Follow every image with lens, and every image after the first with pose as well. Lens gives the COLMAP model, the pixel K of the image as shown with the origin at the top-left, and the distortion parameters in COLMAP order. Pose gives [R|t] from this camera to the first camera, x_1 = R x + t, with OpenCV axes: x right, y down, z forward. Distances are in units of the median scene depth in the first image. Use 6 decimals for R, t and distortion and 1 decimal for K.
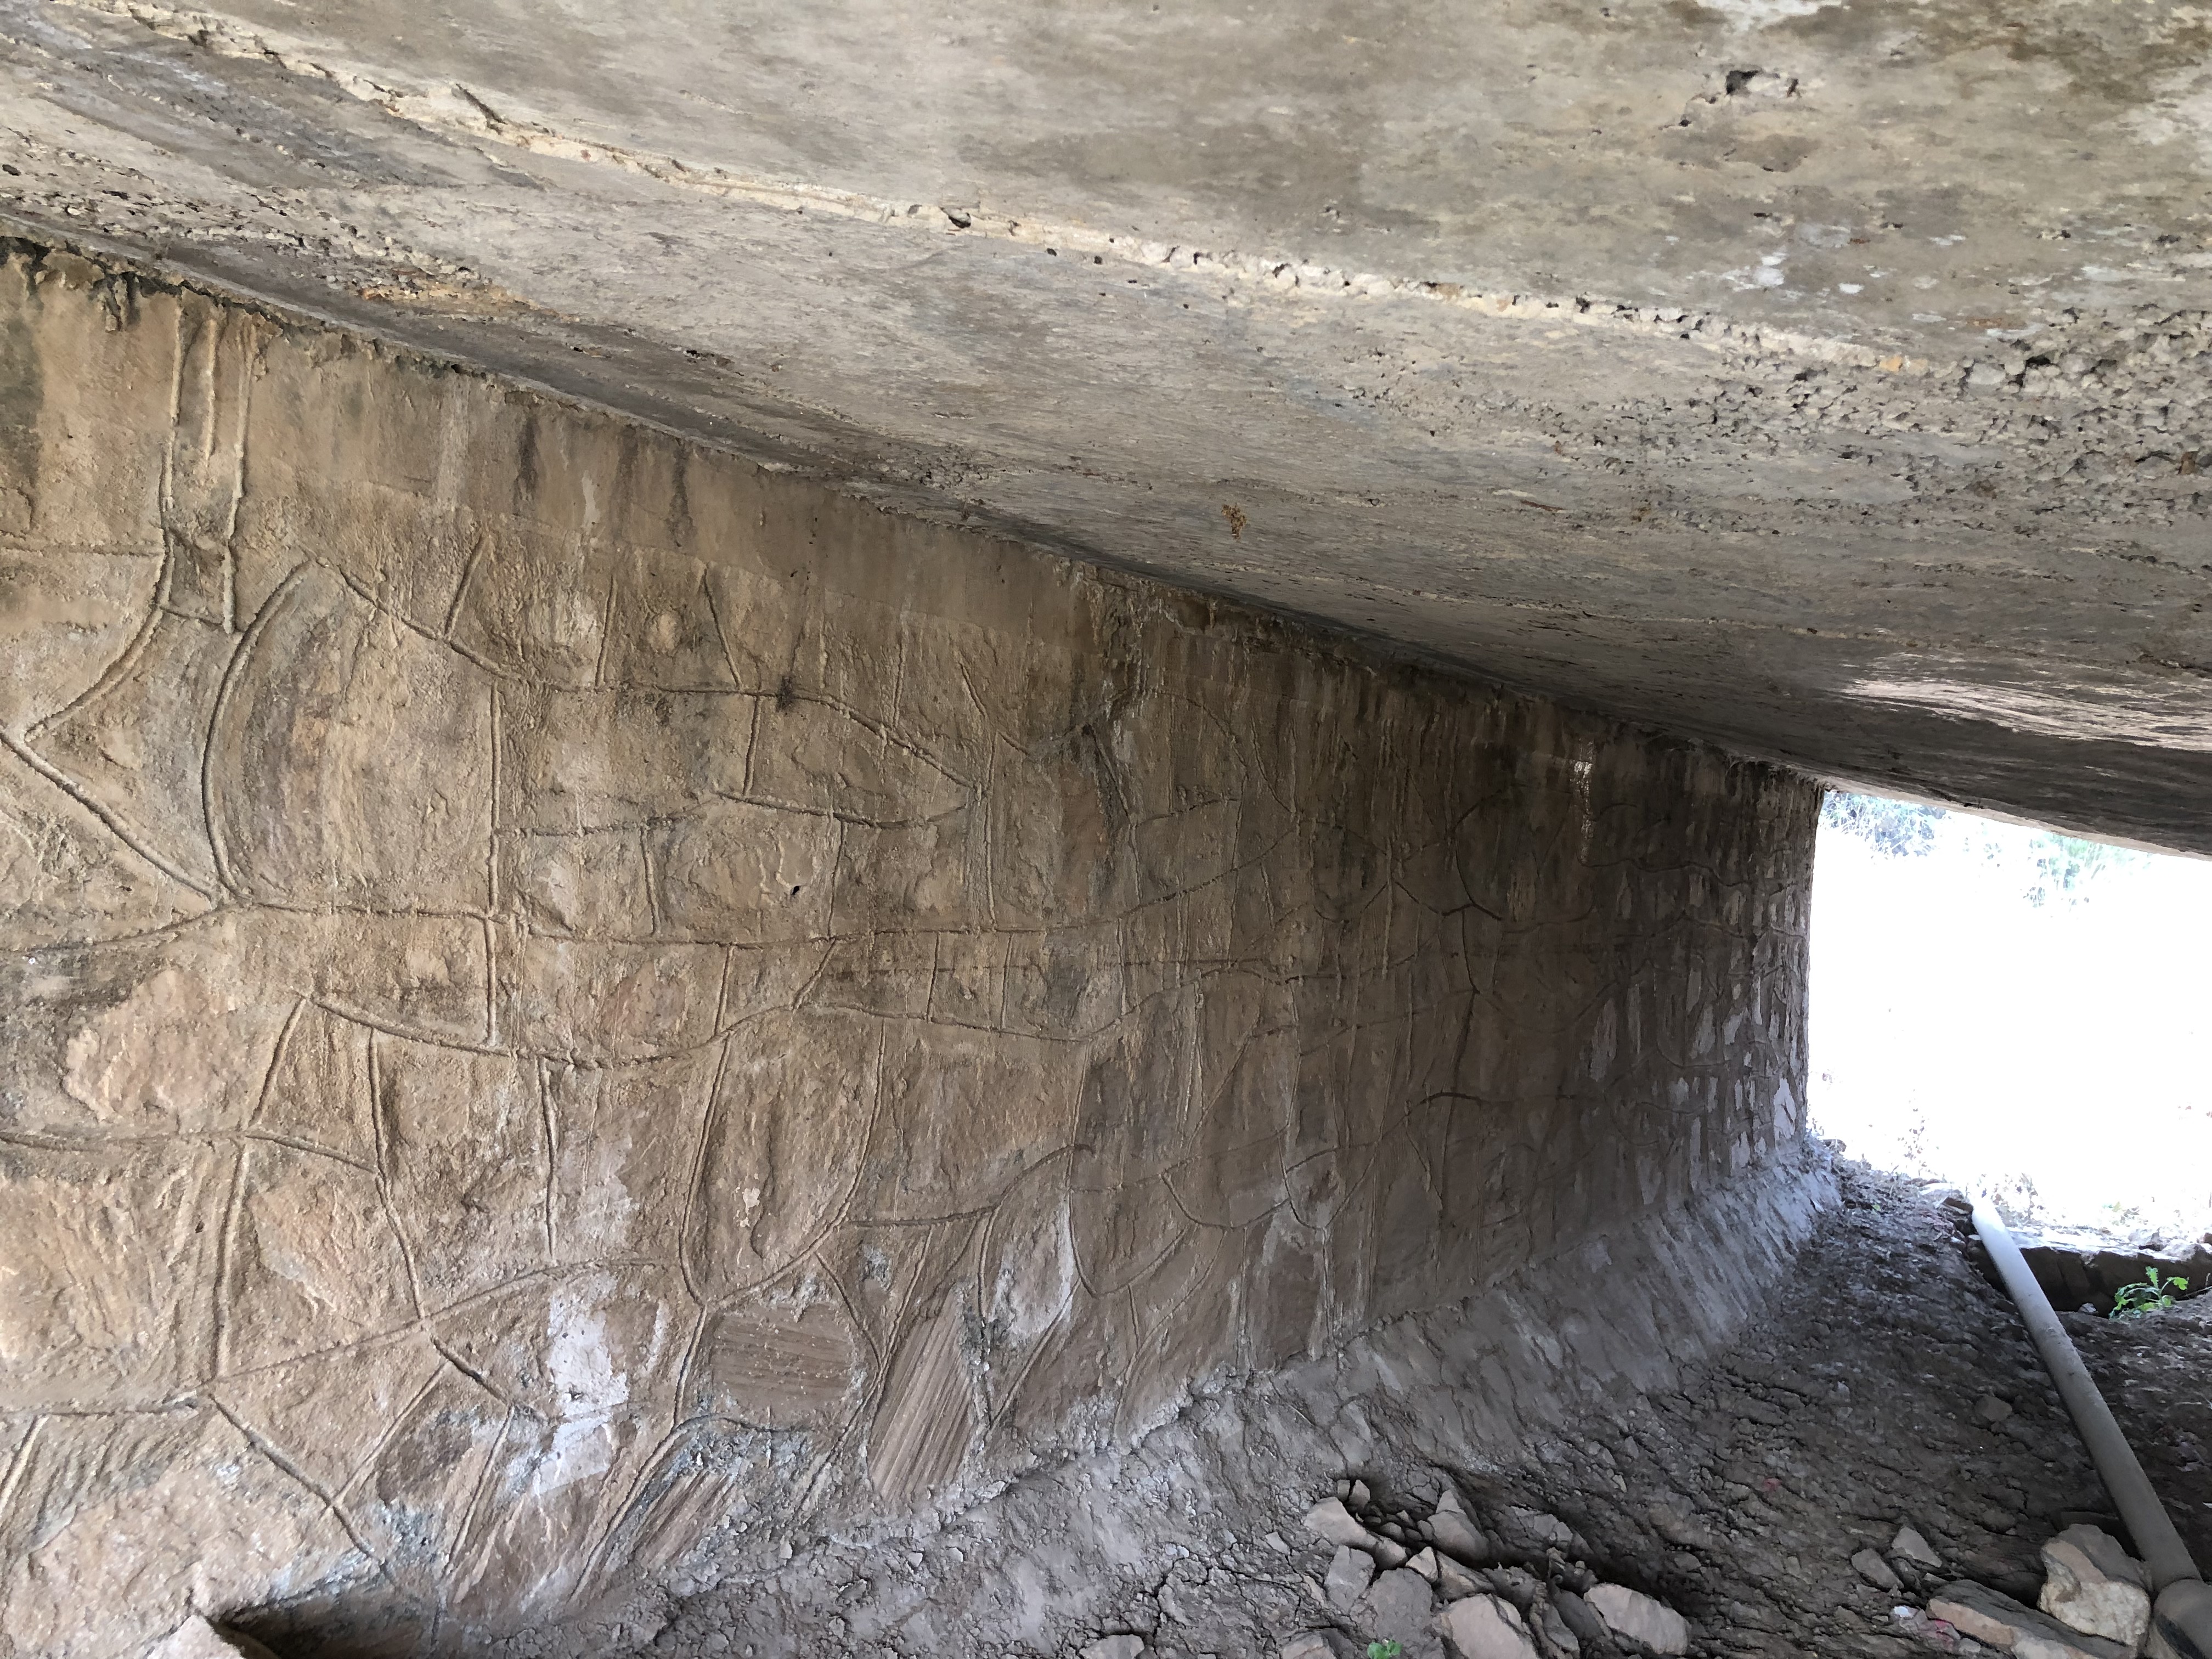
lens RADIAL K [[1817.7, 0, 1090.8], [0, 1817.7, 834.7], [0, 0, 1]] dist [0.035461, -0.038592]
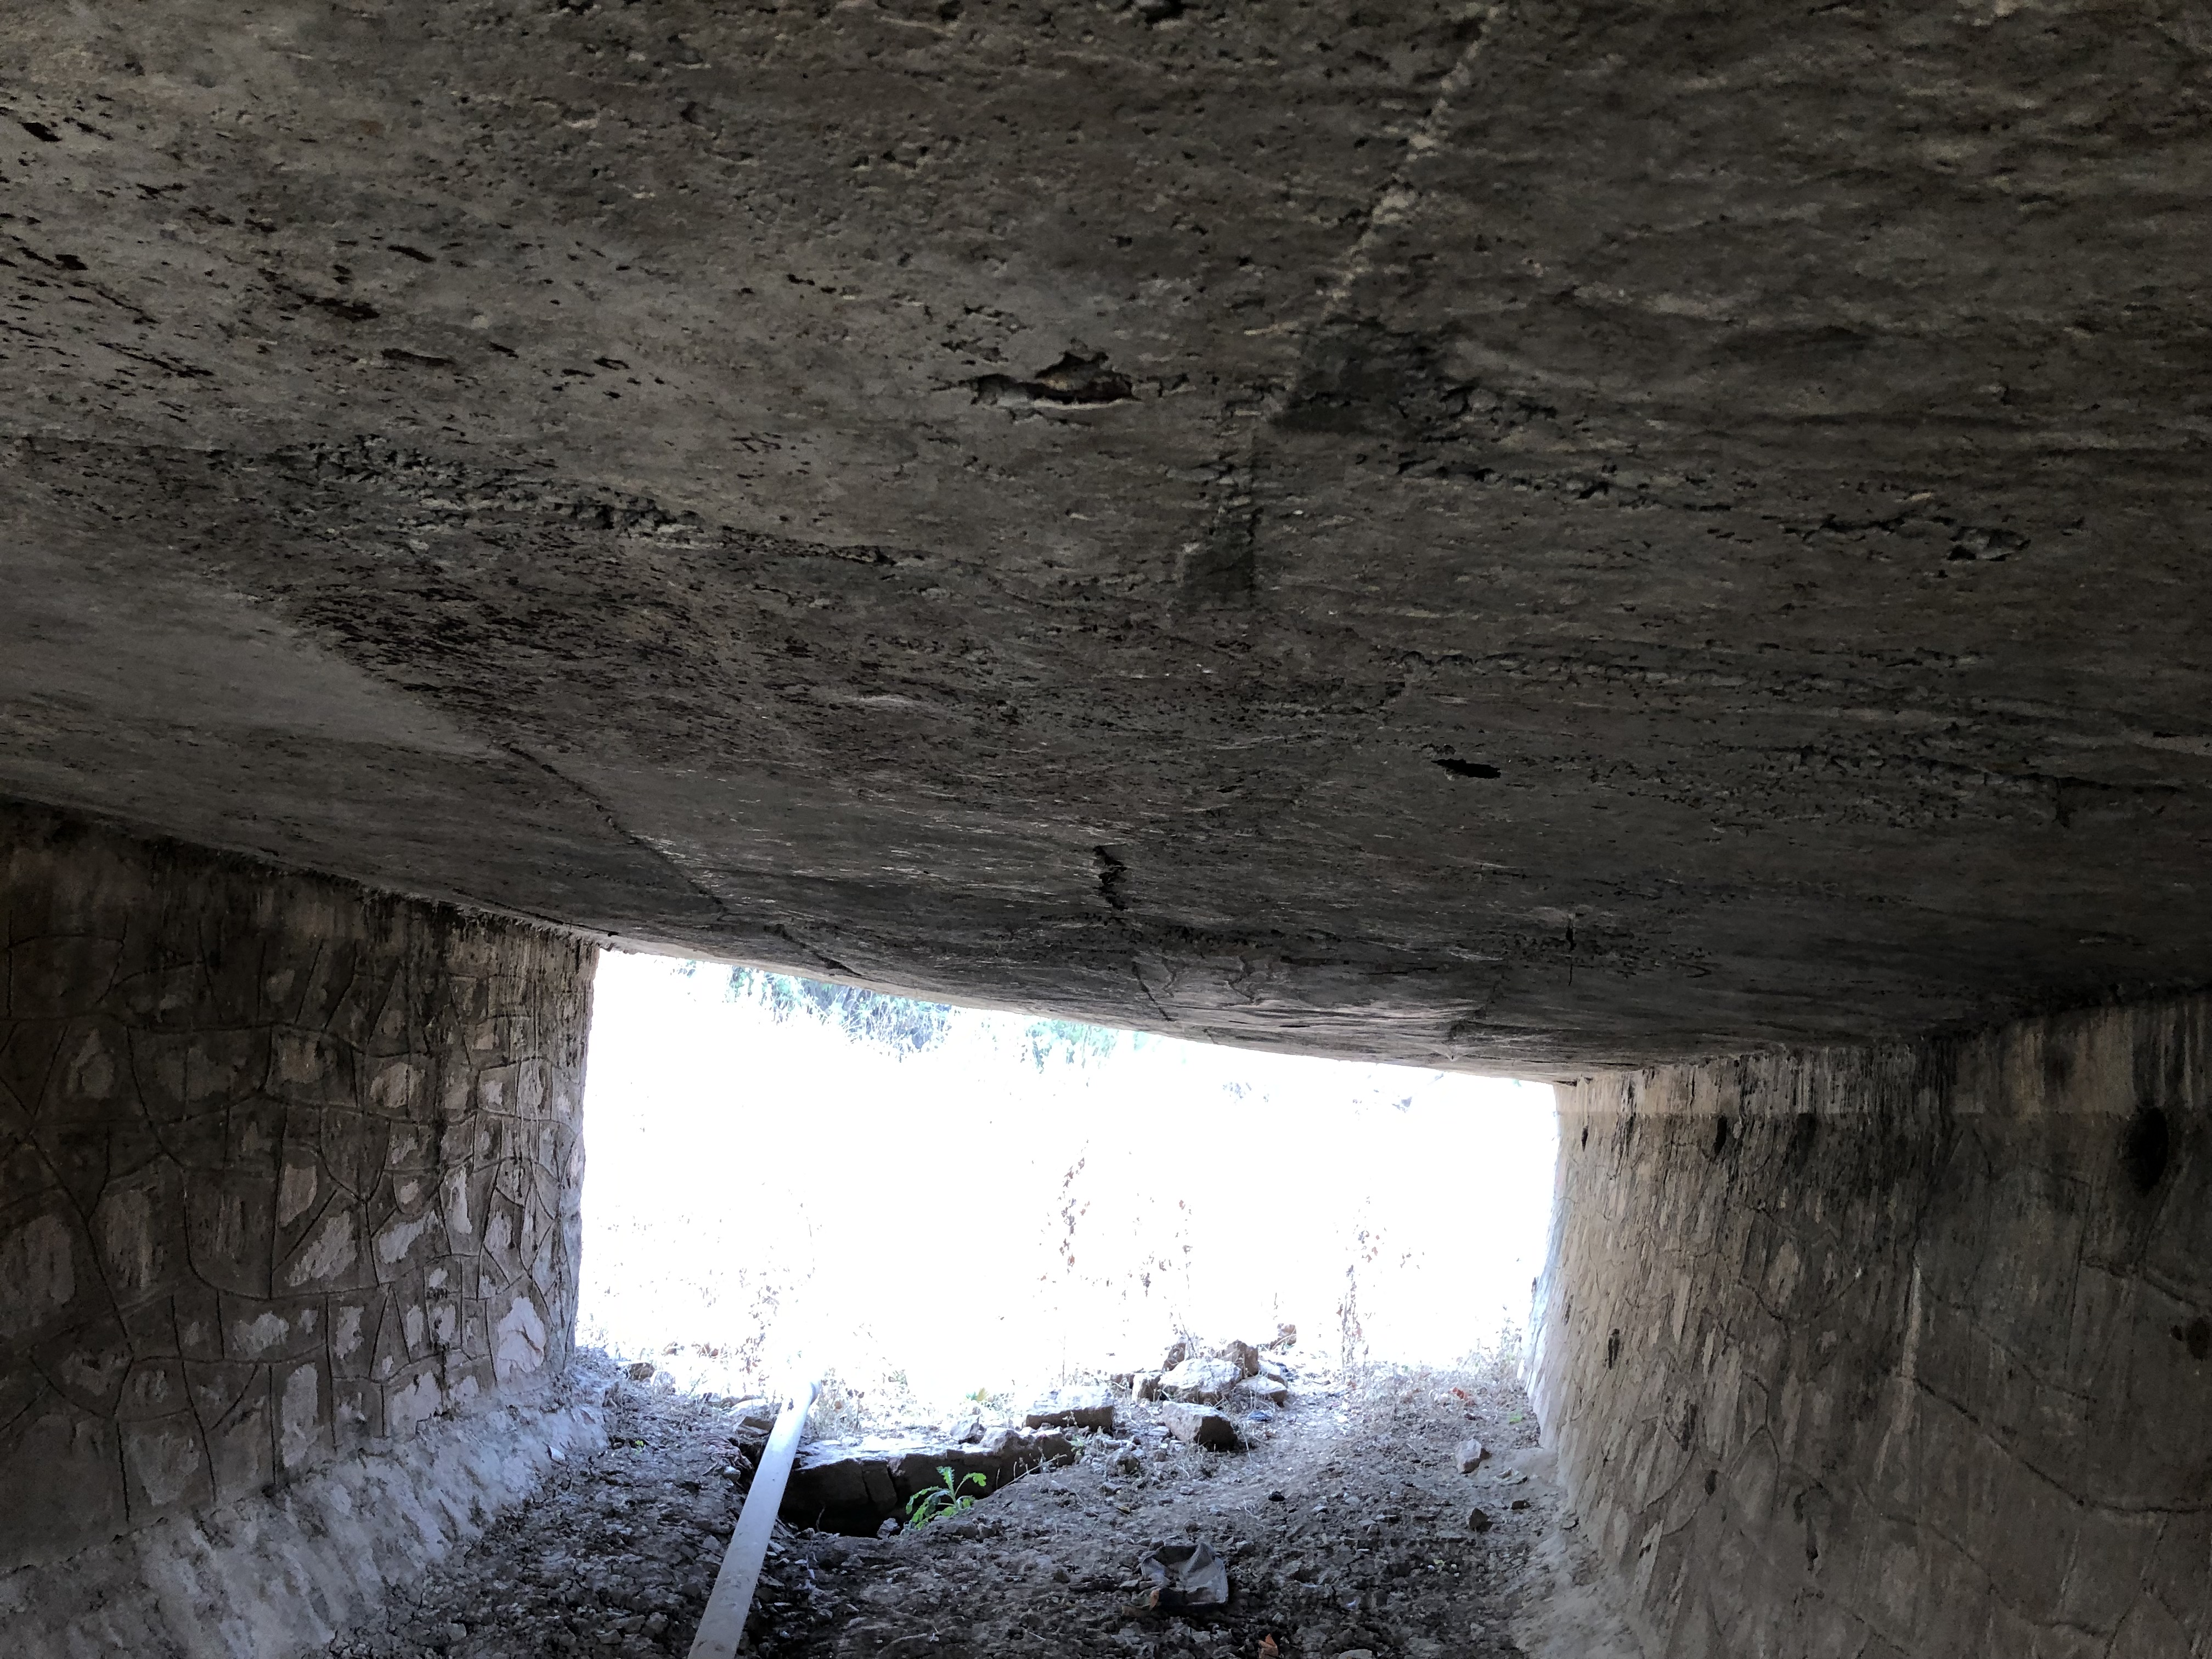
lens RADIAL K [[1817.7, 0, 1089.1], [0, 1817.7, 835.6], [0, 0, 1]] dist [0.035461, -0.038592]
pose [[0.899091, -0.000887, 0.437762, 0.736263], [0.056853, 0.991765, -0.114757, 0.109042], [-0.434055, 0.128066, 0.891737, 0.402125]]
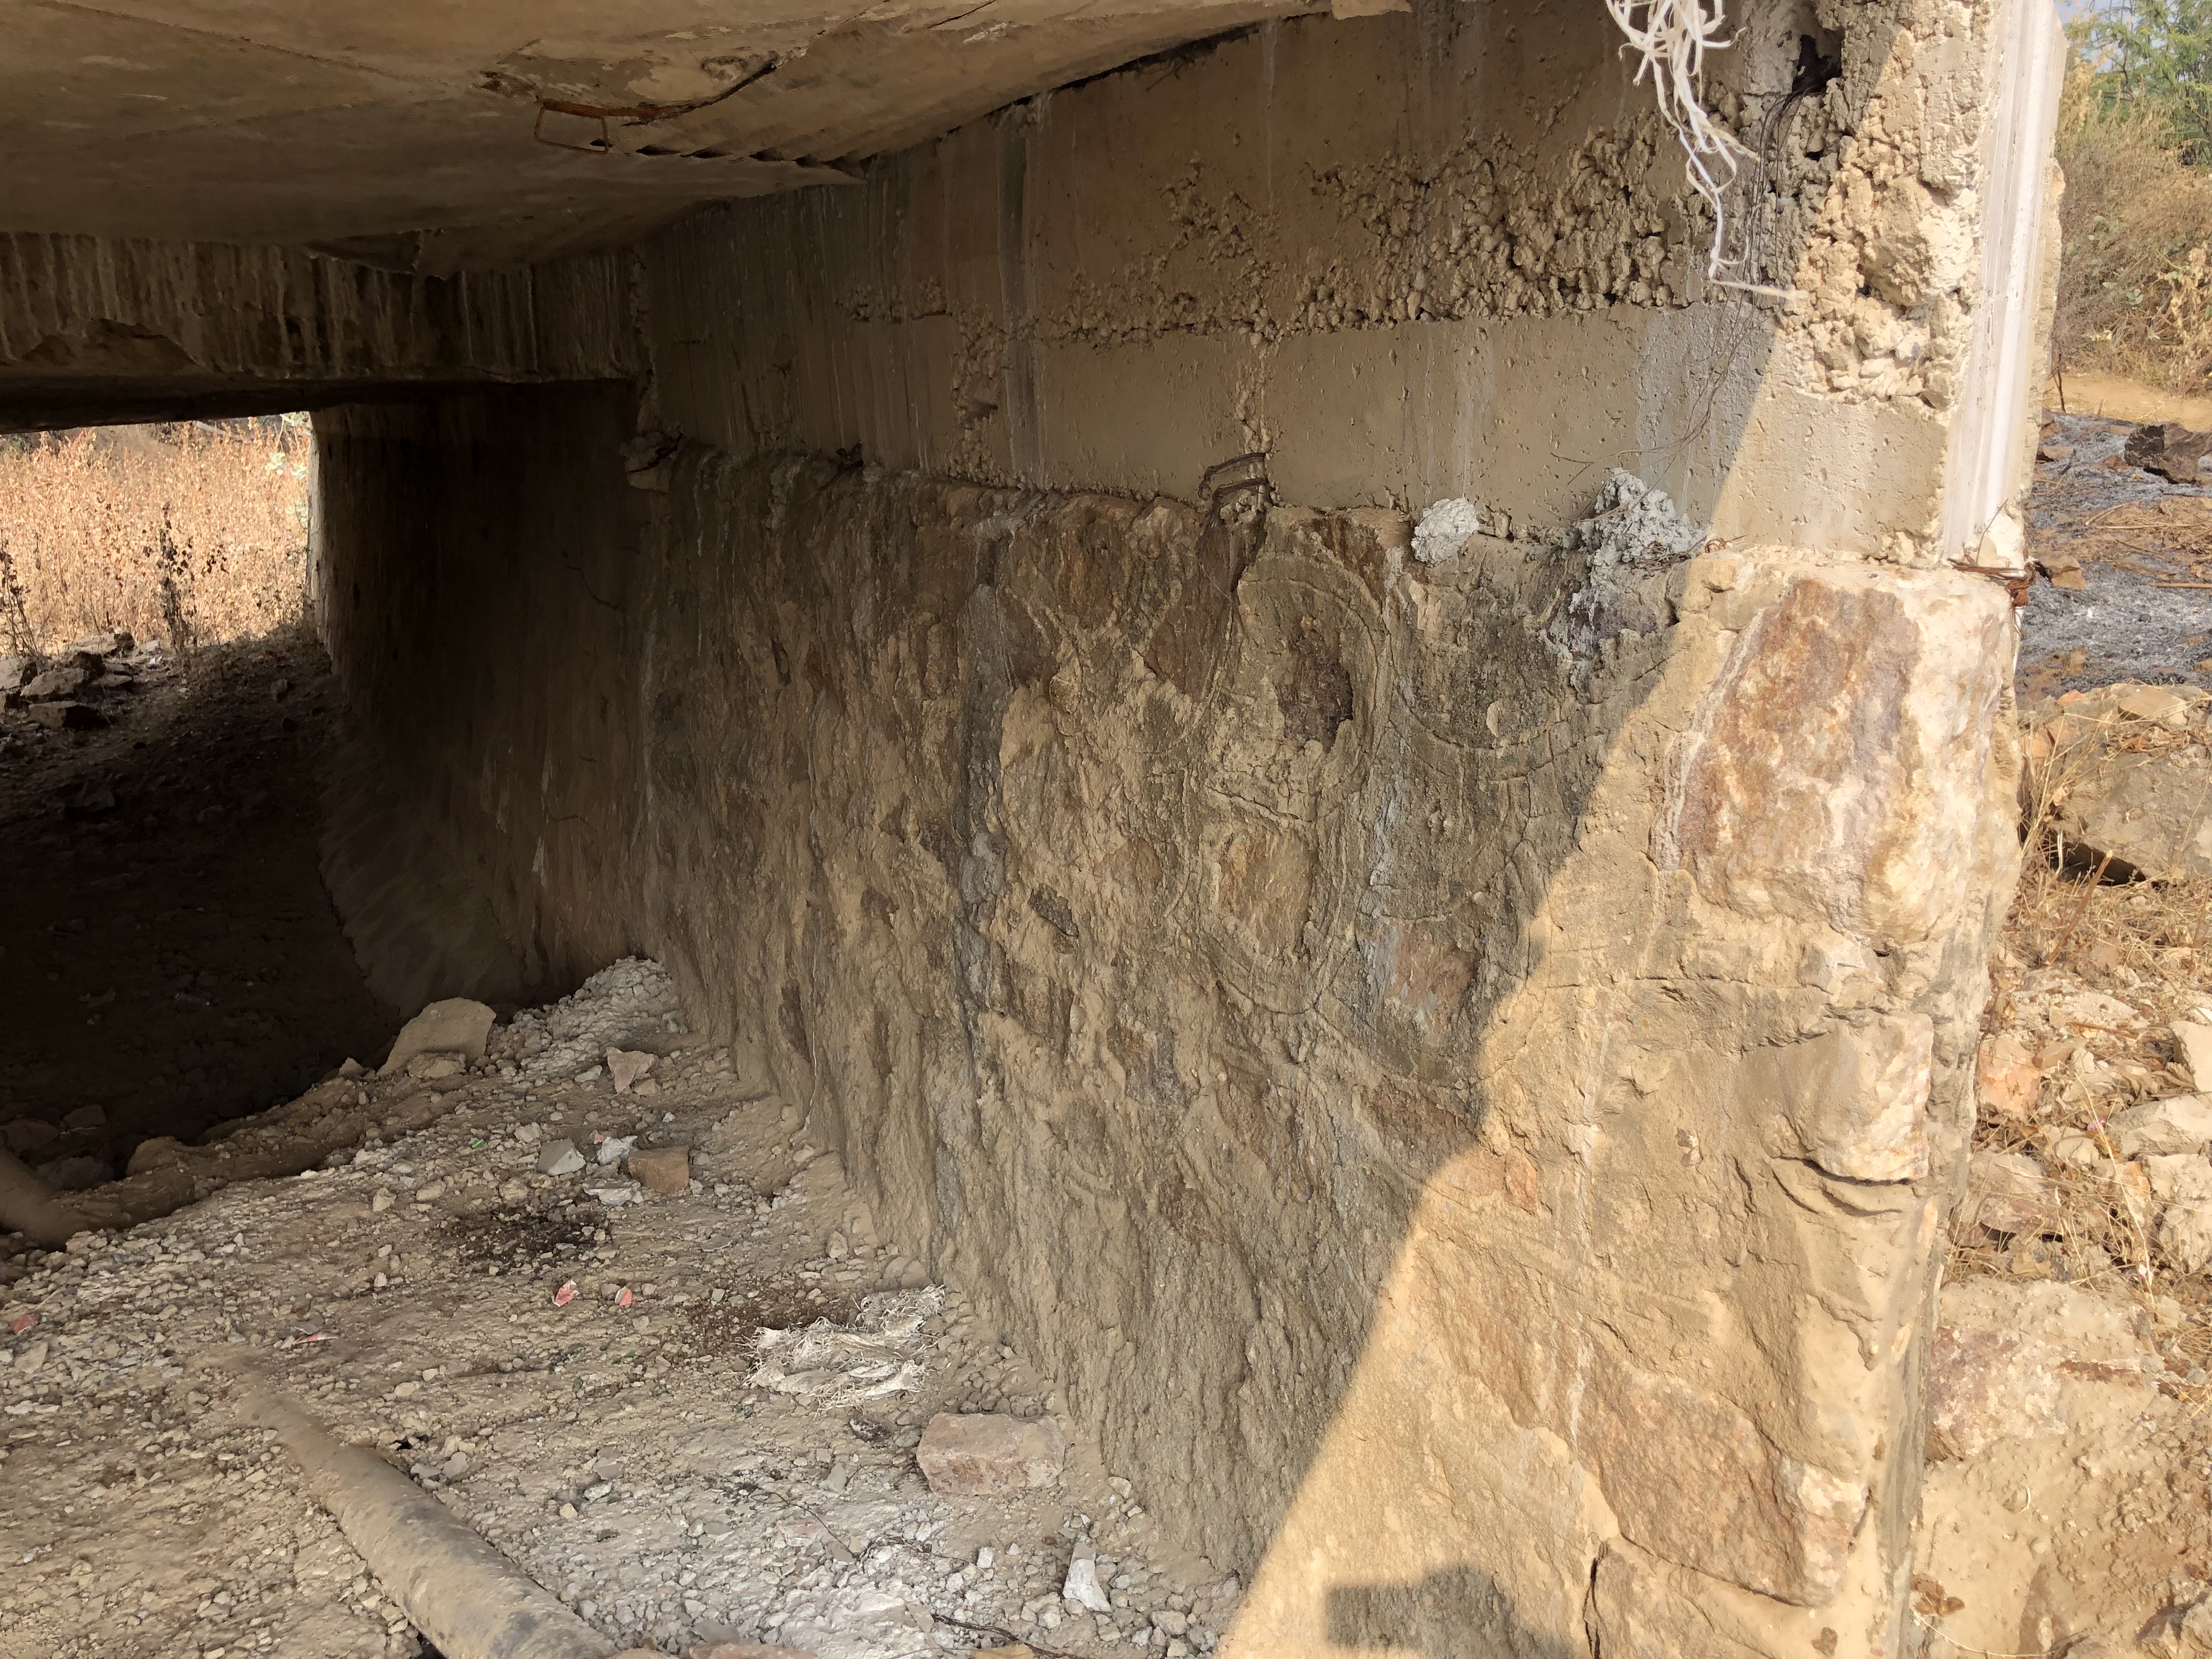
lens RADIAL K [[1817.7, 0, 1100.3], [0, 1817.7, 834.9], [0, 0, 1]] dist [0.035461, -0.038592]
pose [[0.478343, -0.371443, 0.795750, 0.024244], [0.155874, 0.927667, 0.339320, -0.024138], [-0.864229, -0.038274, 0.501641, -0.830341]]
